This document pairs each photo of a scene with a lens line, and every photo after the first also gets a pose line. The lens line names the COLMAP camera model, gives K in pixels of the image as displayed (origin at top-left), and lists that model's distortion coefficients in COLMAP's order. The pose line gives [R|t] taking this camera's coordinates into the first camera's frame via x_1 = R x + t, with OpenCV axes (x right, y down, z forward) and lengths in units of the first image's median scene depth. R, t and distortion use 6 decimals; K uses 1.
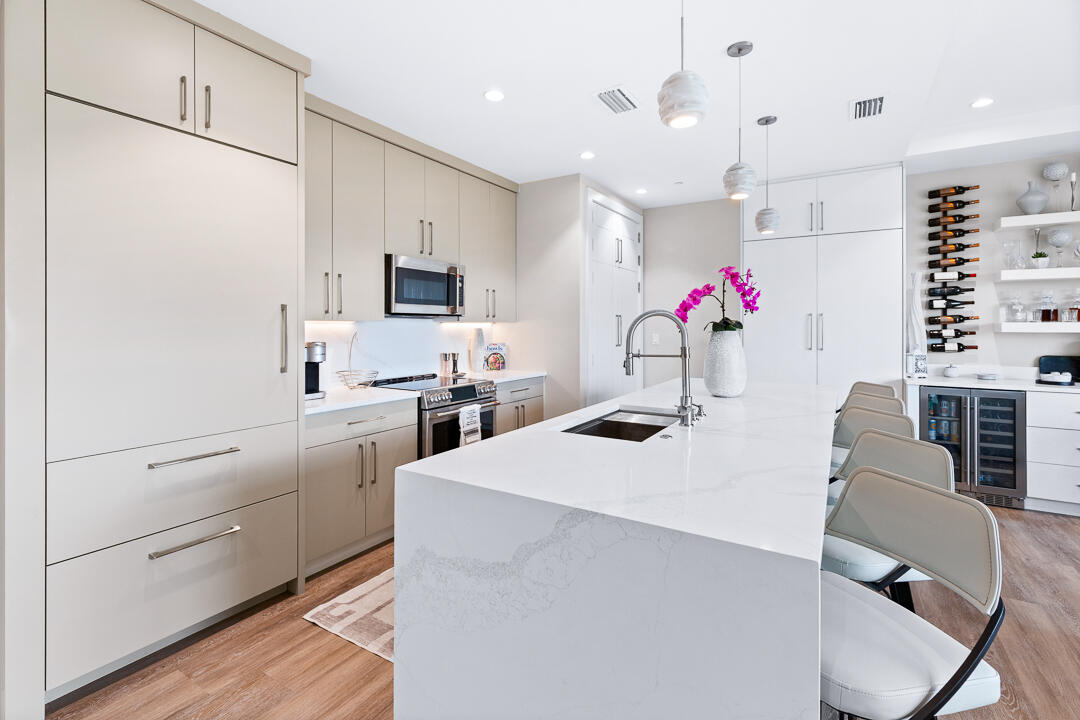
lens RADIAL K [[503.4, 0, 540.7], [0, 503.4, 322.2], [0, 0, 1]] dist [0.004565, -0.002774]
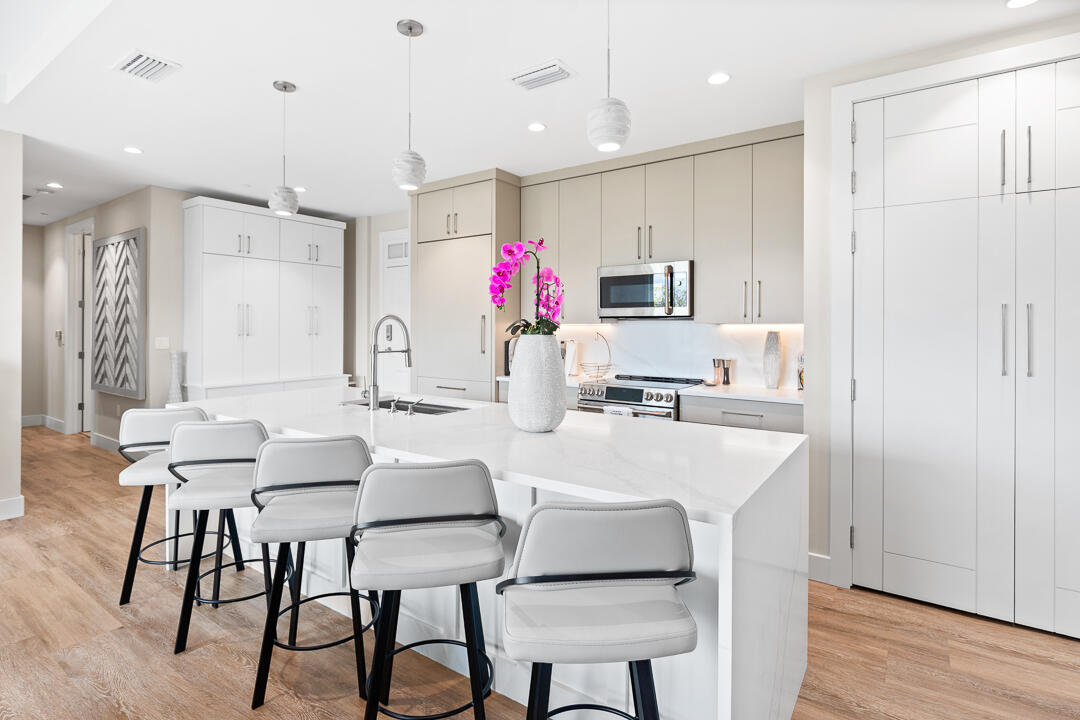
lens RADIAL K [[535.6, 0, 538.1], [0, 535.6, 332.7], [0, 0, 1]] dist [0.001965, 0.000017]
pose [[-0.060337, 0.003759, -0.998171, 0.794628], [-0.002526, 0.999989, 0.003919, 0.012852], [0.998175, 0.002757, -0.060327, 0.745904]]
